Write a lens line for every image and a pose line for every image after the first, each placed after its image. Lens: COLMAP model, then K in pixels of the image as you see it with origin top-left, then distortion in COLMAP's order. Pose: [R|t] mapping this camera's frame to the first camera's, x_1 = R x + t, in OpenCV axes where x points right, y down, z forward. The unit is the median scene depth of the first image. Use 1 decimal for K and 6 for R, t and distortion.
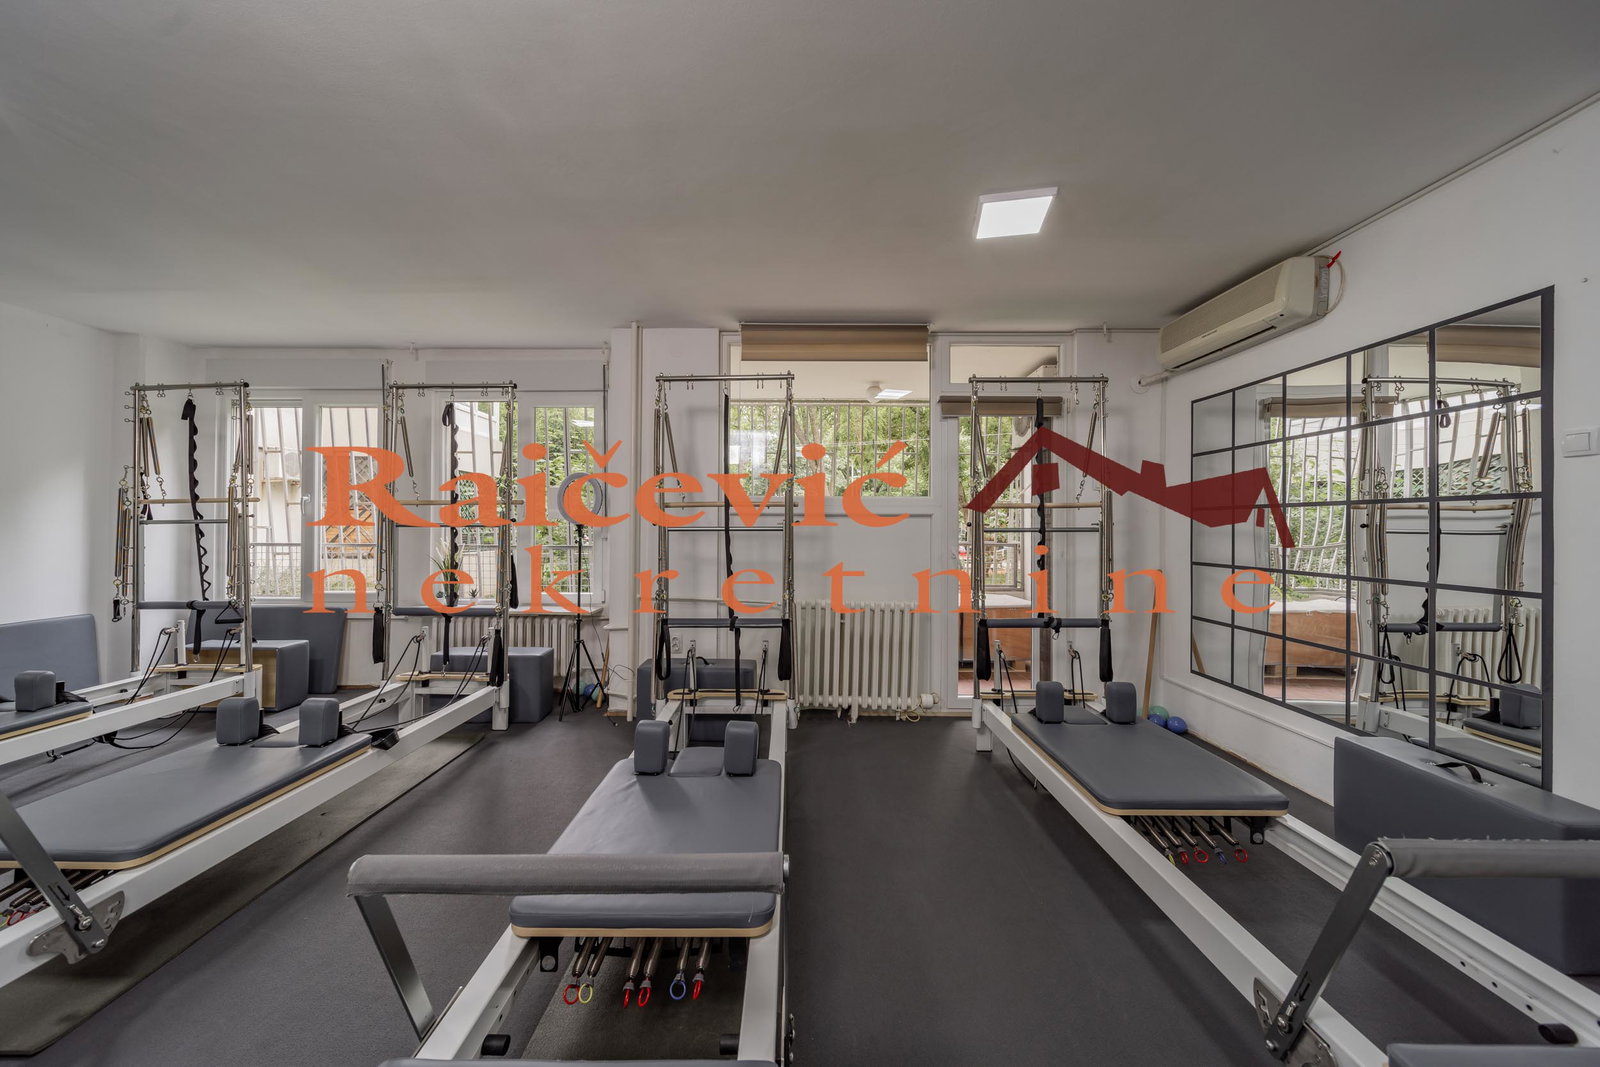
lens RADIAL K [[559.3, 0, 791.9], [0, 559.3, 523.6], [0, 0, 1]] dist [0.000840, -0.000851]
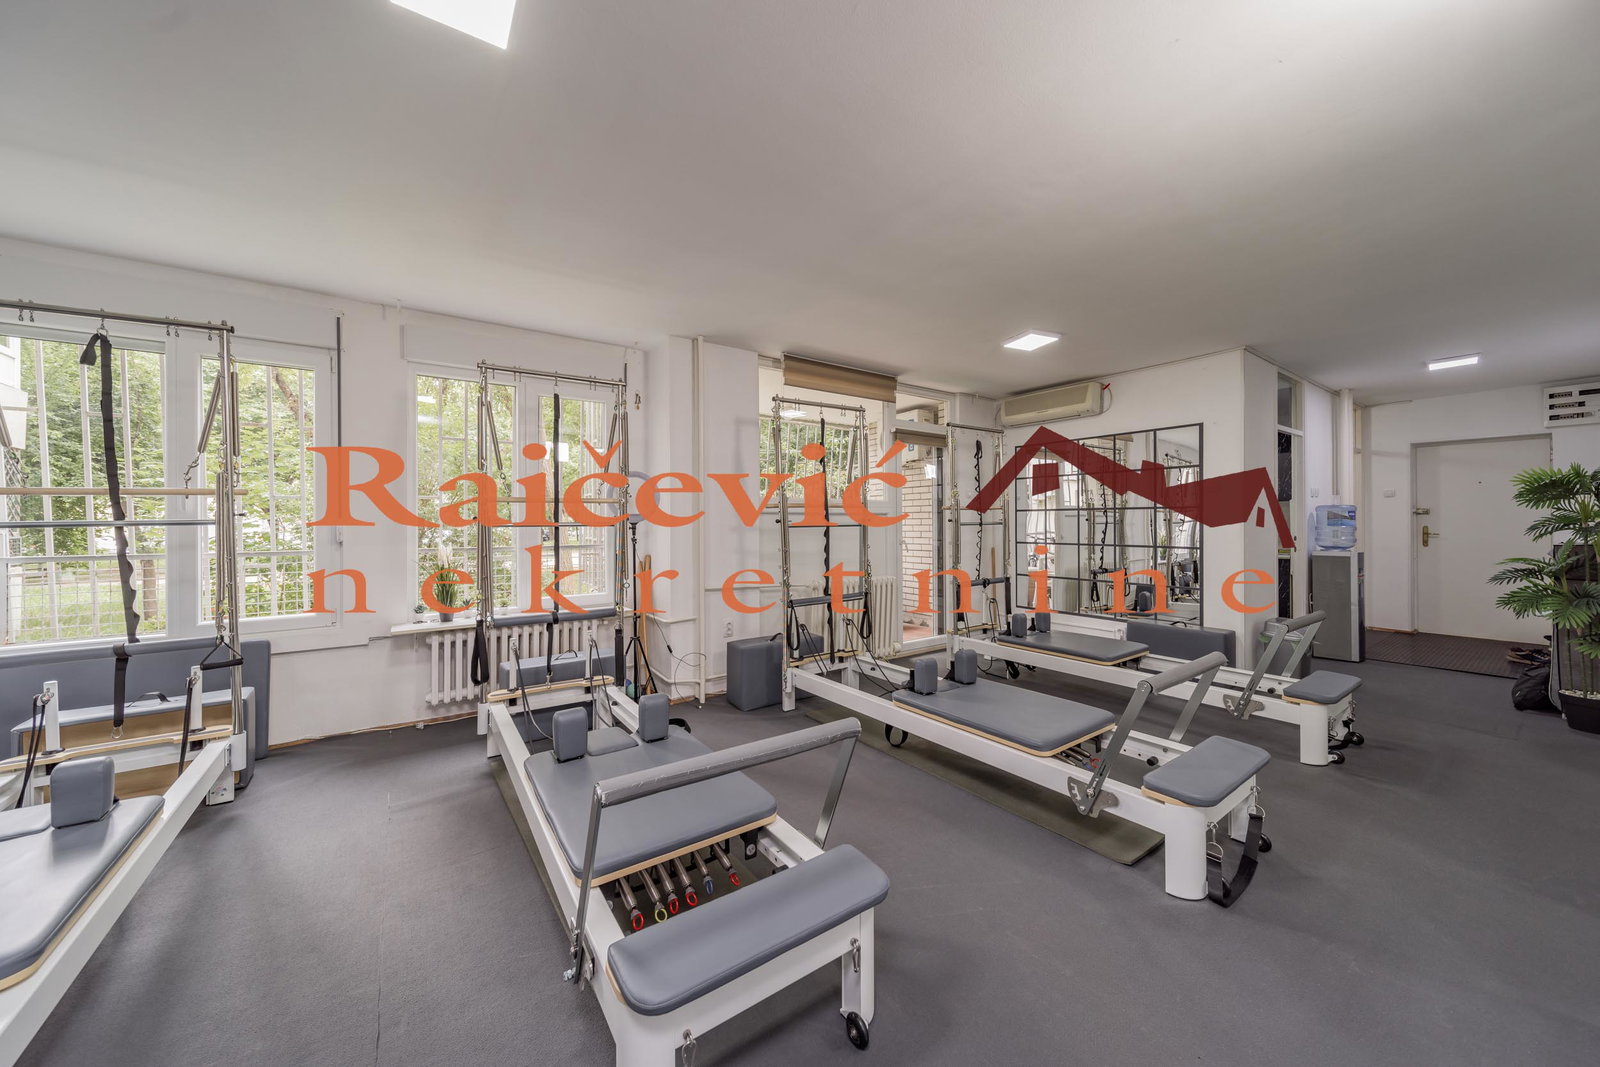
lens RADIAL K [[559.3, 0, 790.8], [0, 559.3, 523.4], [0, 0, 1]] dist [0.000840, -0.000851]
pose [[0.817755, -0.009493, 0.575488, -0.885455], [0.004996, 0.999943, 0.009395, -0.007099], [-0.575545, -0.004807, 0.817756, 0.013292]]
